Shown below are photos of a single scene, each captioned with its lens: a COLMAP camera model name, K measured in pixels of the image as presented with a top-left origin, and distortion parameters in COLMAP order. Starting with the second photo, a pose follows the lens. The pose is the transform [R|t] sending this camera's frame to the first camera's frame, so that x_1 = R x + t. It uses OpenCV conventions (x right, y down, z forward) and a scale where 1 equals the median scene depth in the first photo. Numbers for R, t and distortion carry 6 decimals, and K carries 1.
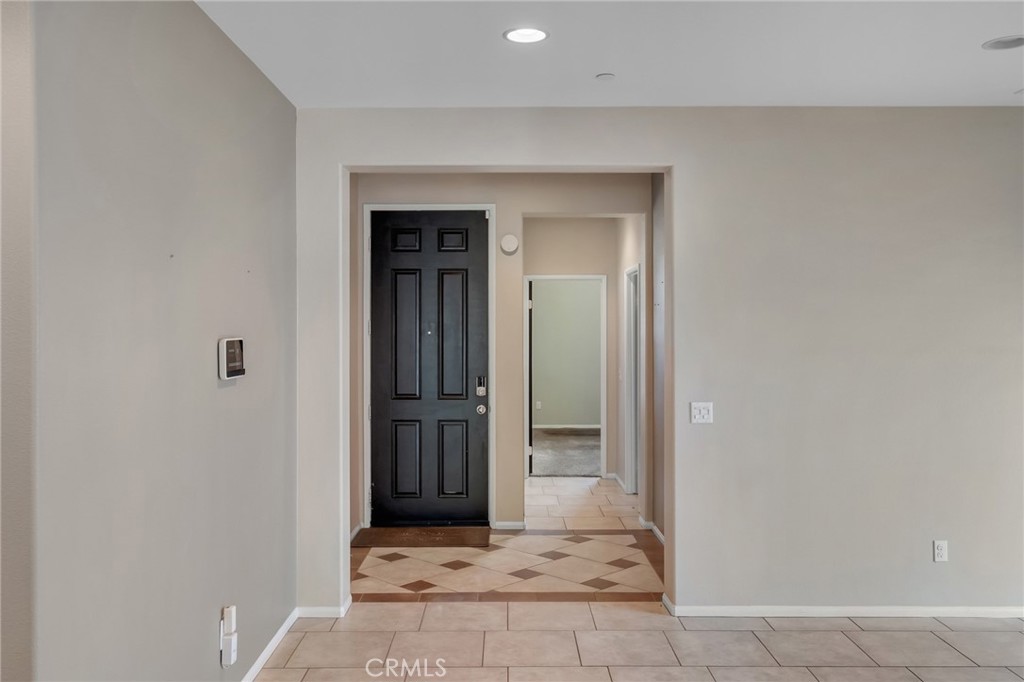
lens RADIAL K [[851.1, 0, 509.5], [0, 851.1, 337.0], [0, 0, 1]] dist [0.006120, 0.003569]
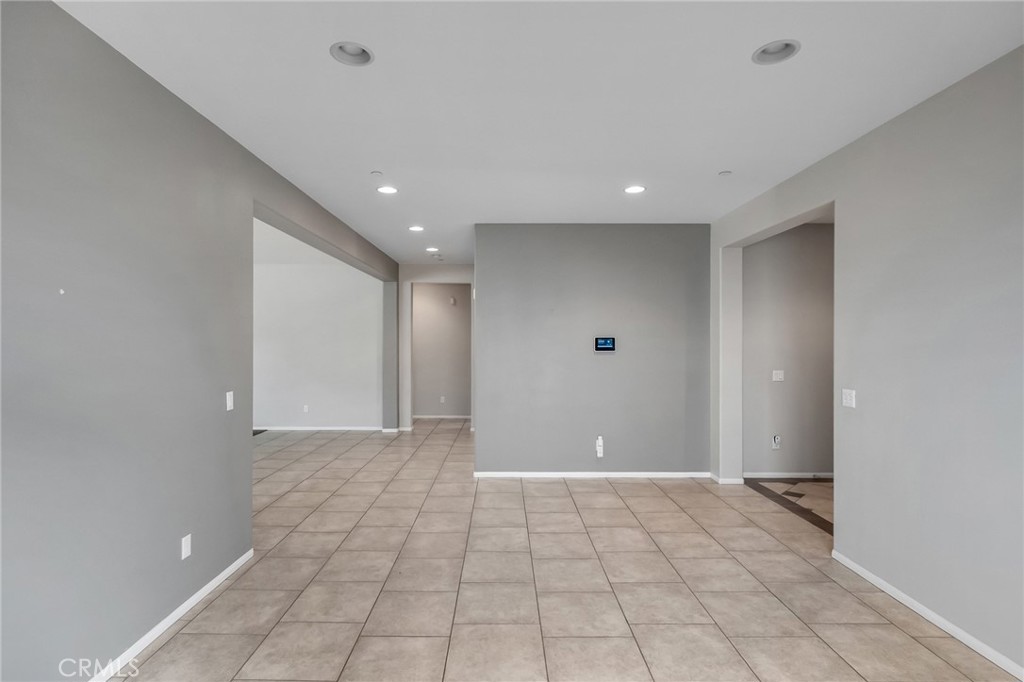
lens RADIAL K [[567.4, 0, 512.1], [0, 567.4, 338.6], [0, 0, 1]] dist [0.000437, -0.002060]
pose [[-0.011570, -0.001354, -0.999932, 0.725162], [-0.010438, 0.999945, -0.001233, 0.007371], [0.999879, 0.010423, -0.011584, 0.372290]]
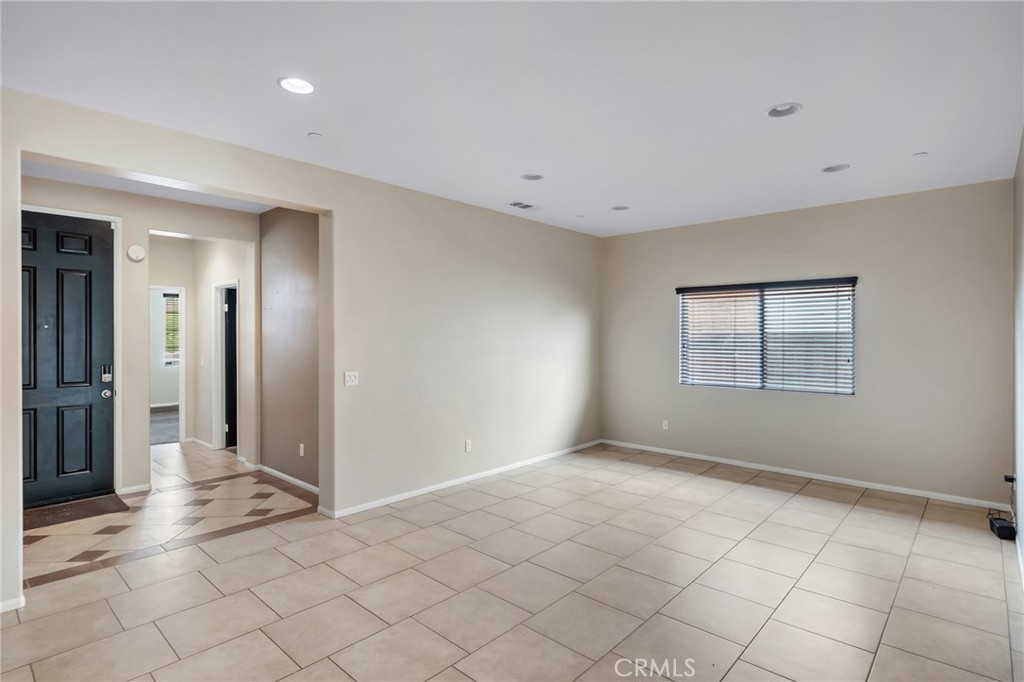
lens RADIAL K [[516.5, 0, 512.6], [0, 516.5, 339.9], [0, 0, 1]] dist [-0.003765, -0.000266]
pose [[0.674160, -0.004068, 0.738575, -0.178250], [0.006740, 0.999977, -0.000644, 0.016319], [-0.738555, 0.005412, 0.674171, 0.123003]]
